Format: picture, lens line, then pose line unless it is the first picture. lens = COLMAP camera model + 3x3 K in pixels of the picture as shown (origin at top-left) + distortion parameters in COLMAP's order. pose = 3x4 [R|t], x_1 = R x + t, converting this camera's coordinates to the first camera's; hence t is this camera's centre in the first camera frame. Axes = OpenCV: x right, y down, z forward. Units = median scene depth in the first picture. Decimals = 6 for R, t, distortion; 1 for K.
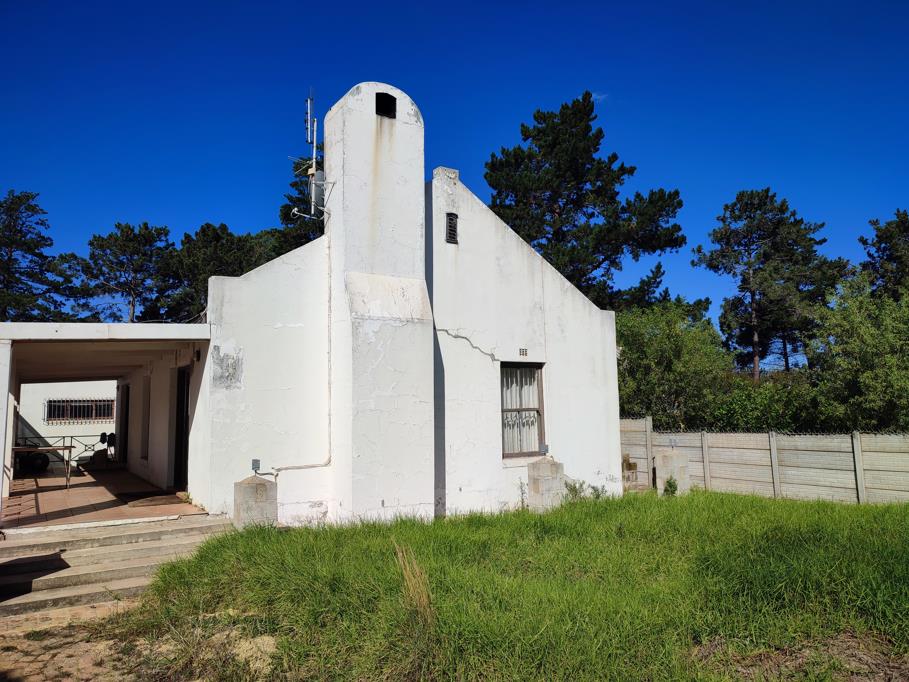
lens RADIAL K [[634.9, 0, 458.5], [0, 634.9, 339.8], [0, 0, 1]] dist [0.090576, -0.093269]
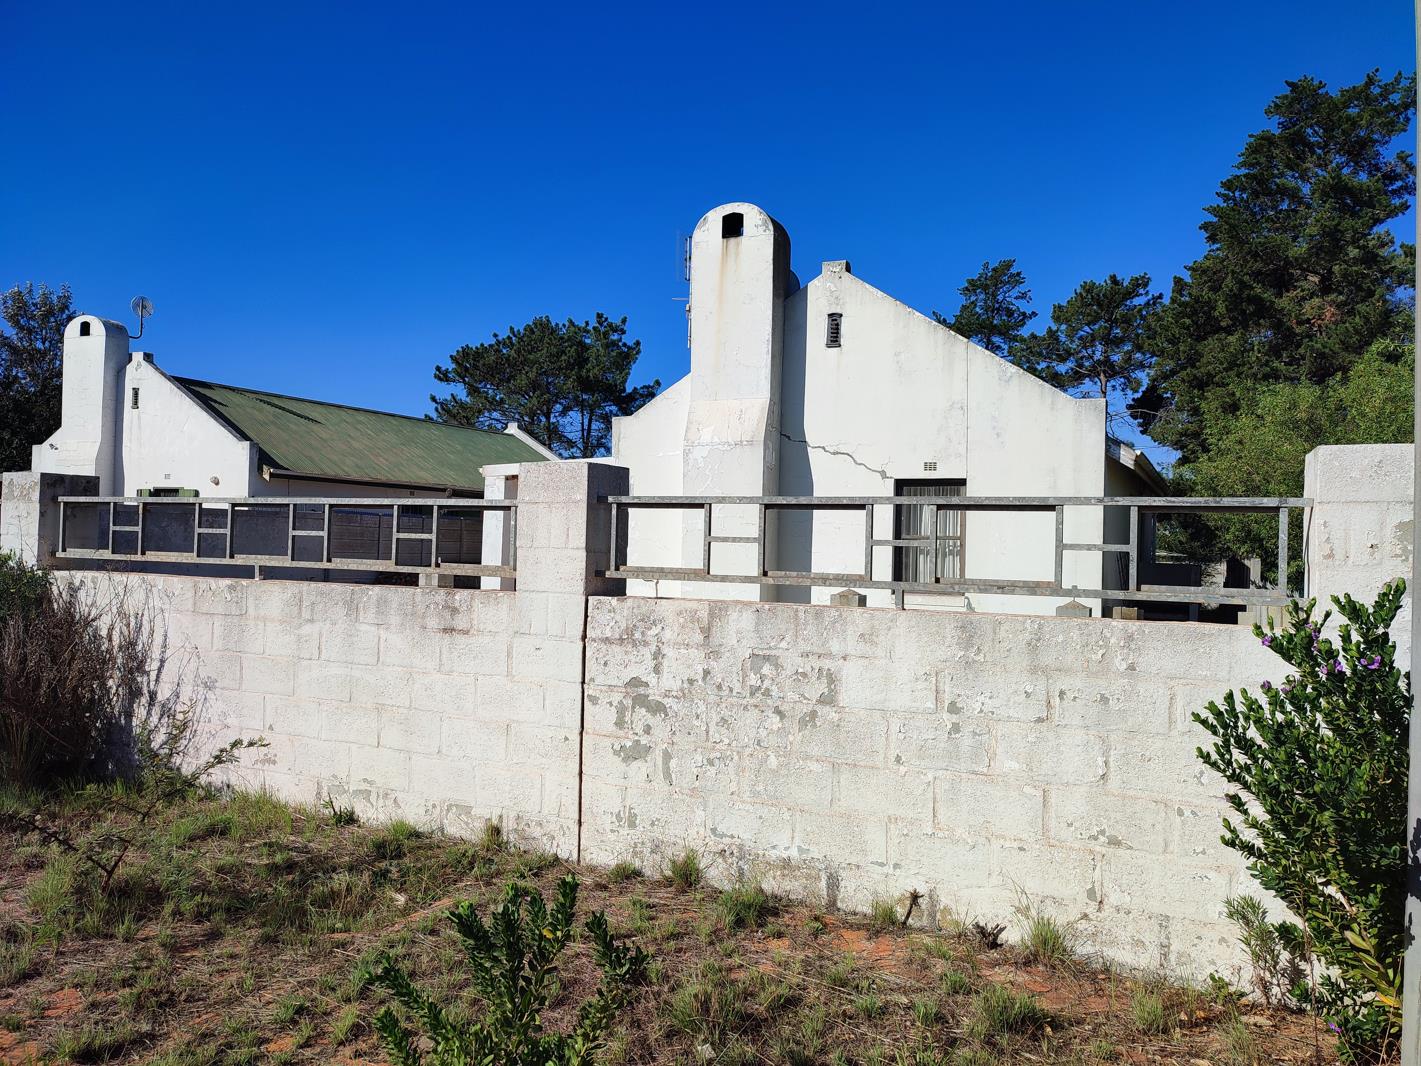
lens RADIAL K [[992.5, 0, 716.8], [0, 992.5, 531.1], [0, 0, 1]] dist [0.090576, -0.093269]
pose [[0.568742, 0.019040, -0.822296, 1.028768], [0.058236, 0.996291, 0.063348, 0.005608], [0.820452, -0.083916, 0.565523, 0.059121]]
